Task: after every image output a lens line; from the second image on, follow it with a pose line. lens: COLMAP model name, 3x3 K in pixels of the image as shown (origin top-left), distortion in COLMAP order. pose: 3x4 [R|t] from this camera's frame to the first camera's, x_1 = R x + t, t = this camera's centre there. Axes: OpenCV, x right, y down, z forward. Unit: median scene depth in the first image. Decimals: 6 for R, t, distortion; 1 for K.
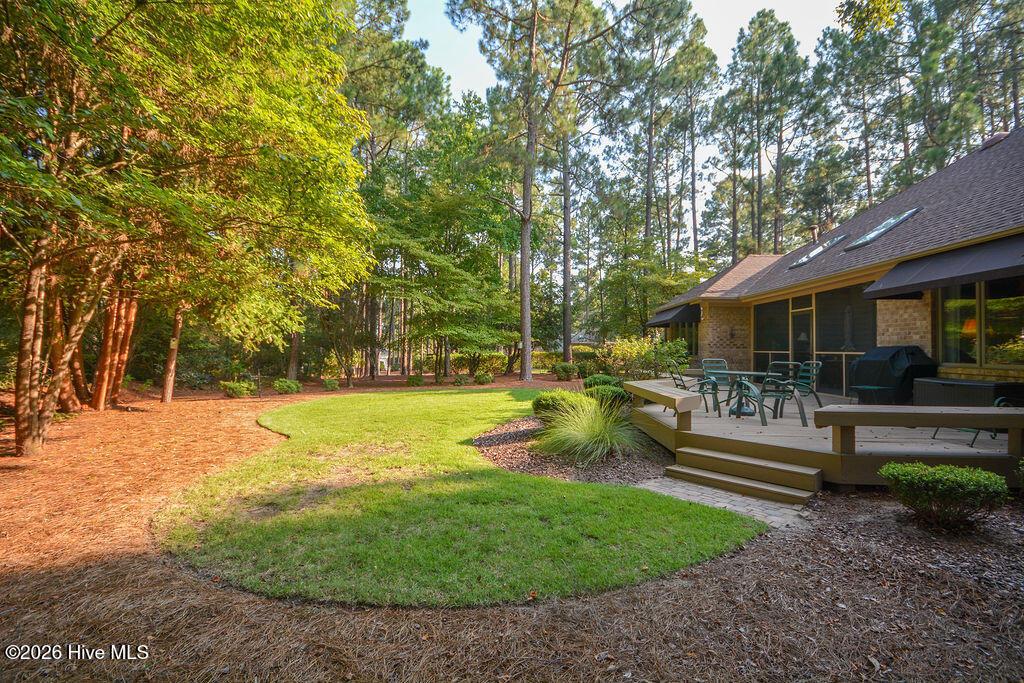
lens RADIAL K [[454.5, 0, 513.1], [0, 454.5, 346.6], [0, 0, 1]] dist [0.000262, -0.000783]
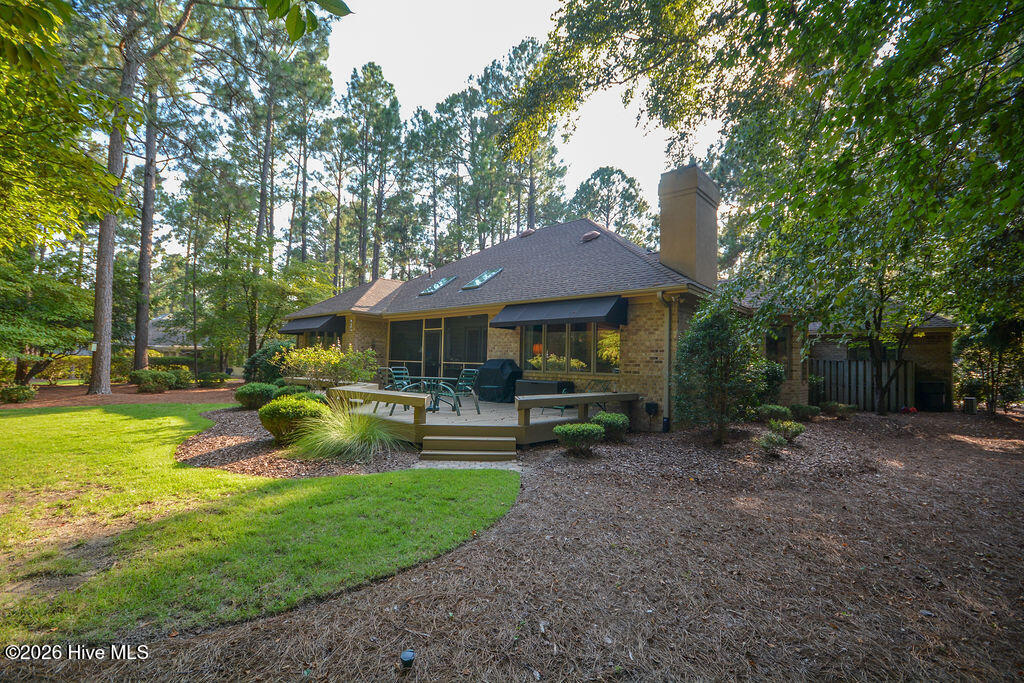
lens RADIAL K [[454.5, 0, 513.1], [0, 454.5, 346.6], [0, 0, 1]] dist [0.000262, -0.000783]
pose [[0.630867, 0.038743, 0.774923, -0.143186], [-0.025868, 0.999248, -0.028899, -0.000031], [-0.775460, -0.001814, 0.631395, 0.000377]]
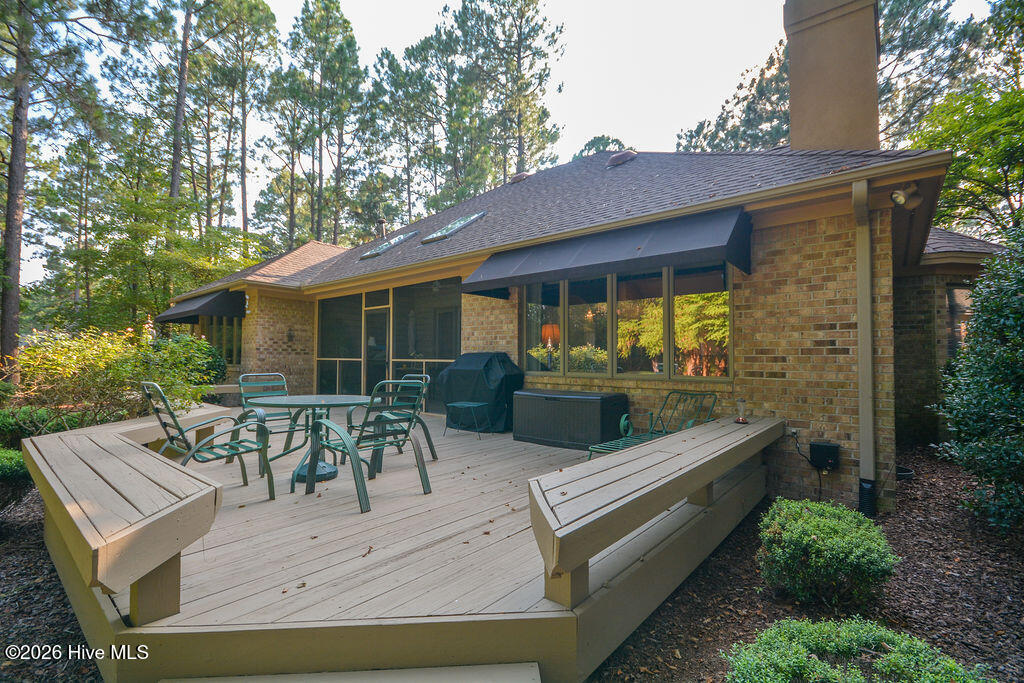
lens RADIAL K [[454.5, 0, 513.1], [0, 454.5, 346.6], [0, 0, 1]] dist [0.000262, -0.000783]
pose [[0.610479, 0.020593, 0.791764, 0.087218], [-0.008431, 0.999774, -0.019503, 0.001867], [-0.791987, 0.005231, 0.610515, 0.193402]]
